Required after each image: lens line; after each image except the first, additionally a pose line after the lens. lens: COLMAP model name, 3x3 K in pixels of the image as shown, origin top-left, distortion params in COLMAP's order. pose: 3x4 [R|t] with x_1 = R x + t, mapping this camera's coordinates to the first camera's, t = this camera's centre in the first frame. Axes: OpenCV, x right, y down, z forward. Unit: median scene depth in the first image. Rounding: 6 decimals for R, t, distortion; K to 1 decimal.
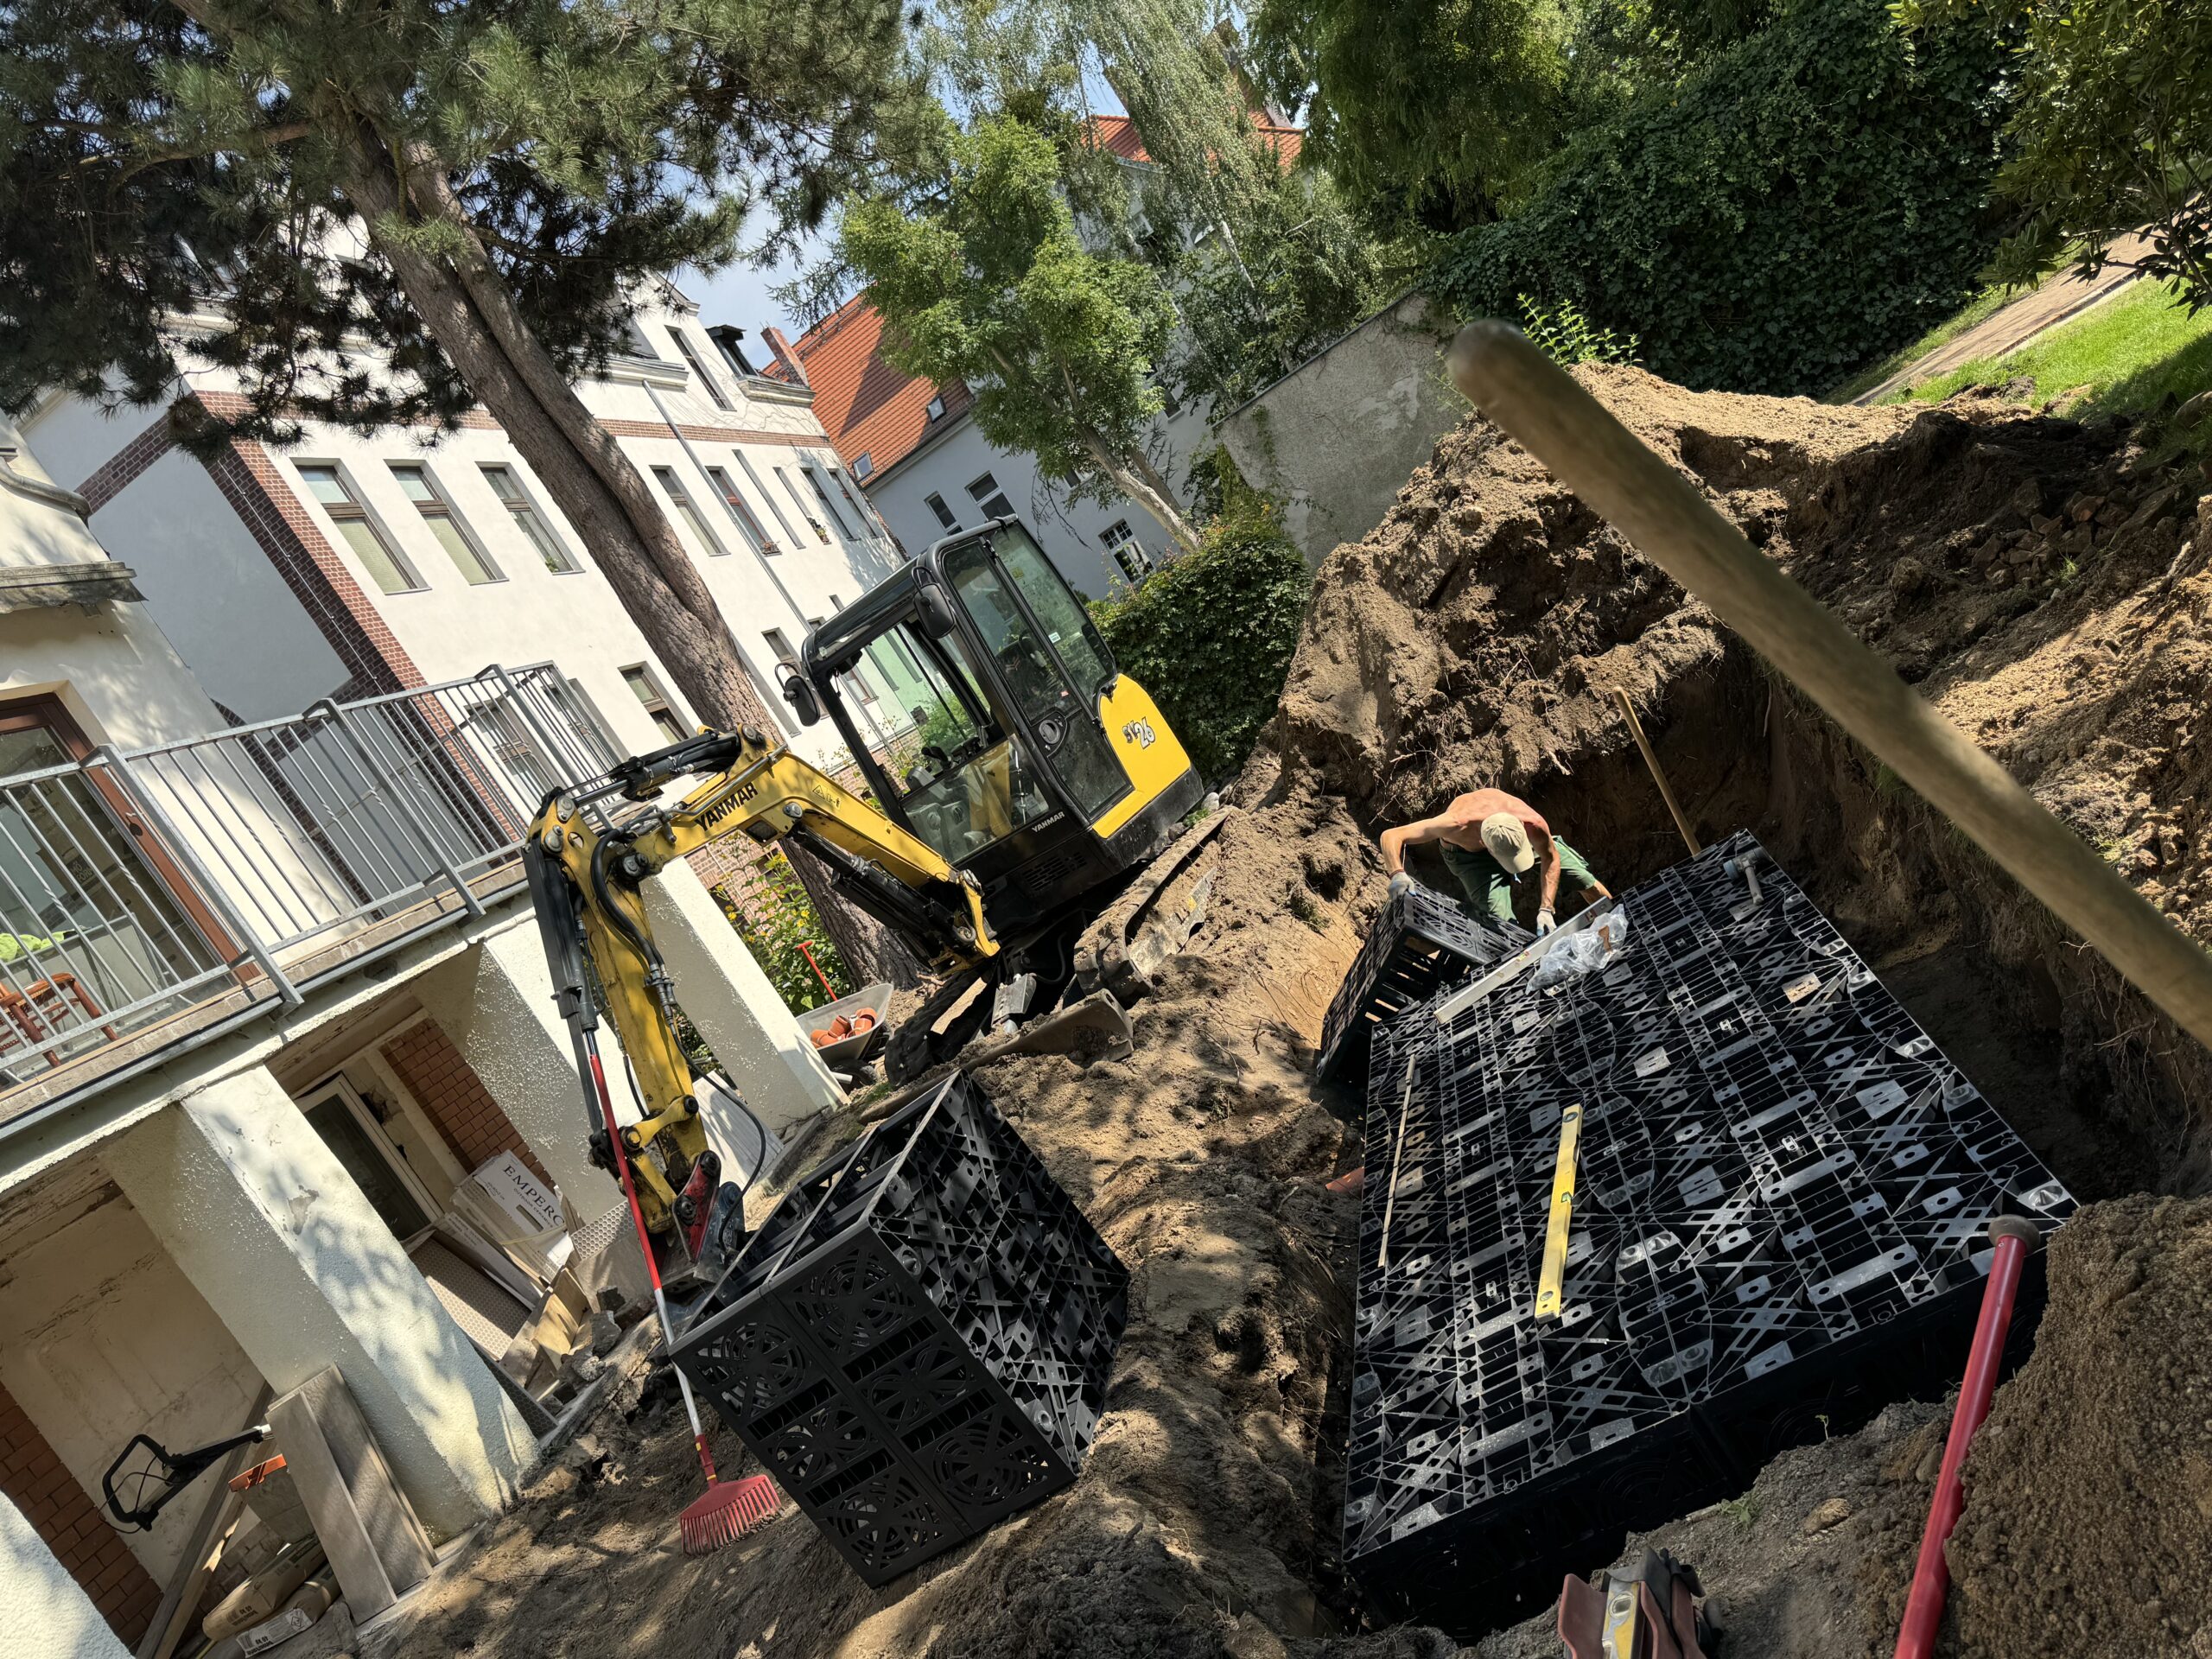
lens RADIAL K [[1563.2, 0, 1117.2], [0, 1563.2, 839.1], [0, 0, 1]] dist [0.049246, -0.055280]
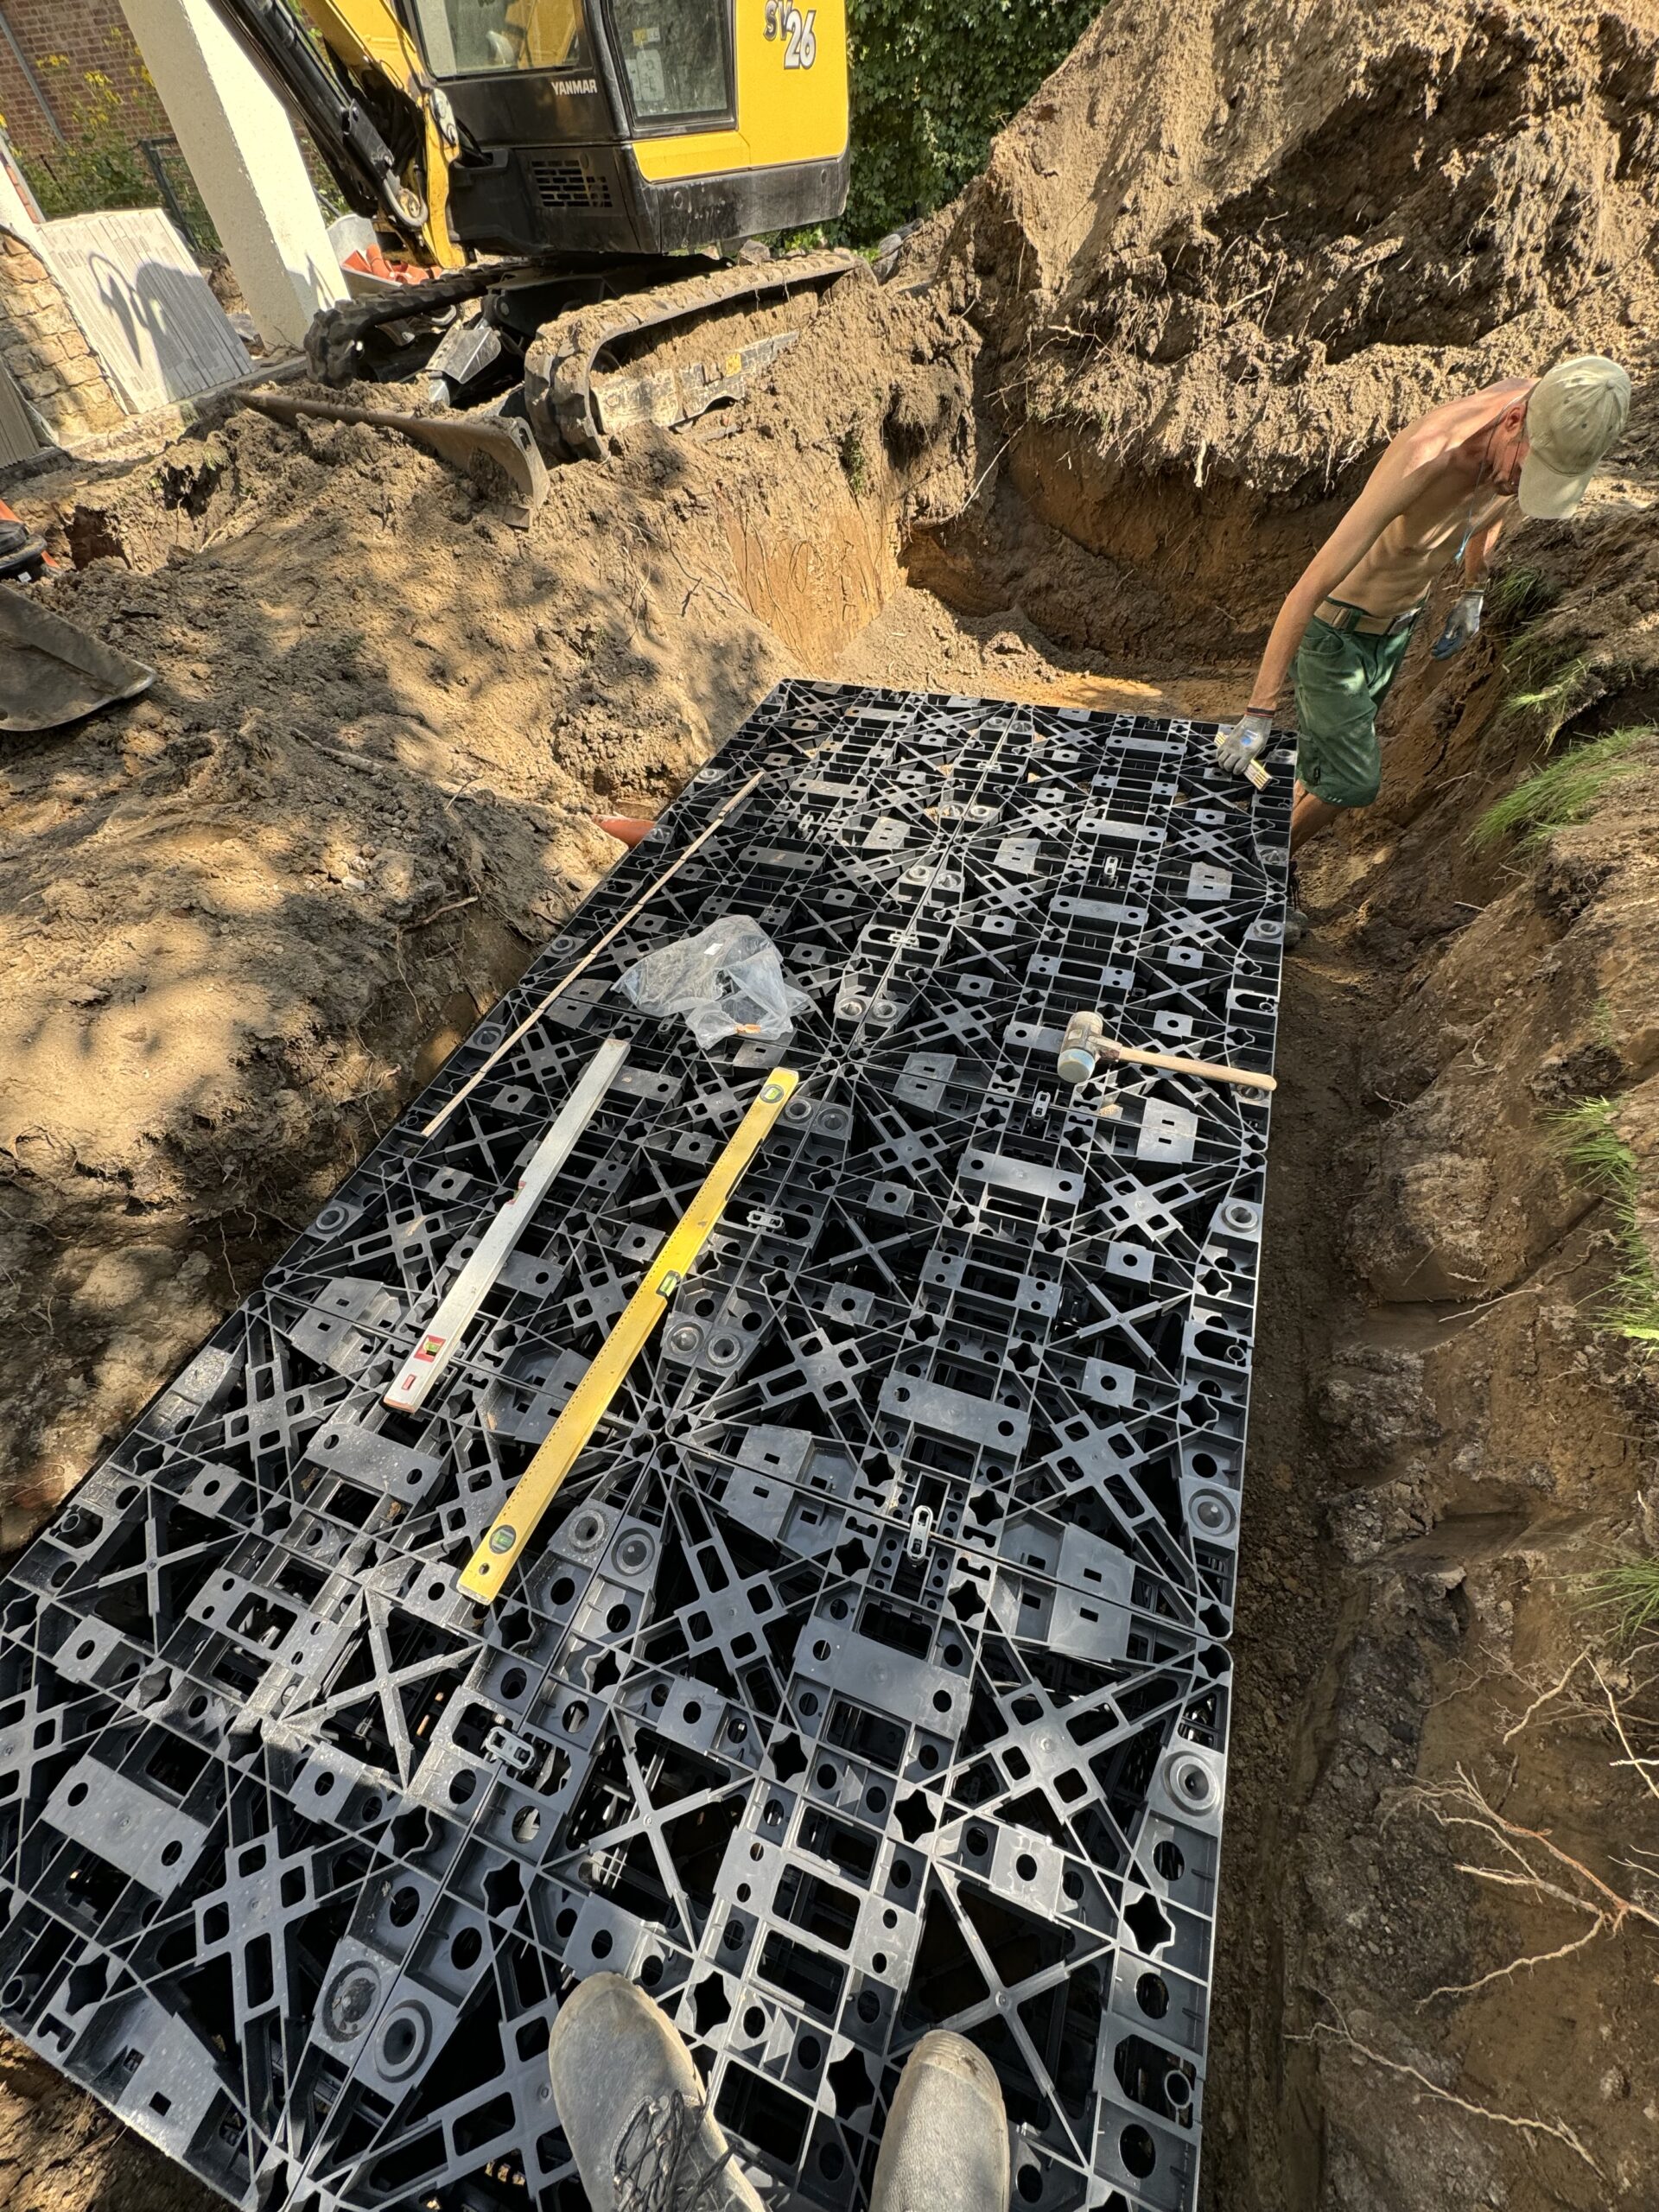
lens RADIAL K [[874.1, 0, 824.1], [0, 874.1, 1111.8], [0, 0, 1]] dist [0.001427, 0.000078]
pose [[0.864786, 0.405405, 0.296298, 0.108964], [-0.495637, 0.594477, 0.633199, -0.038472], [0.080560, -0.694437, 0.715029, 0.407533]]
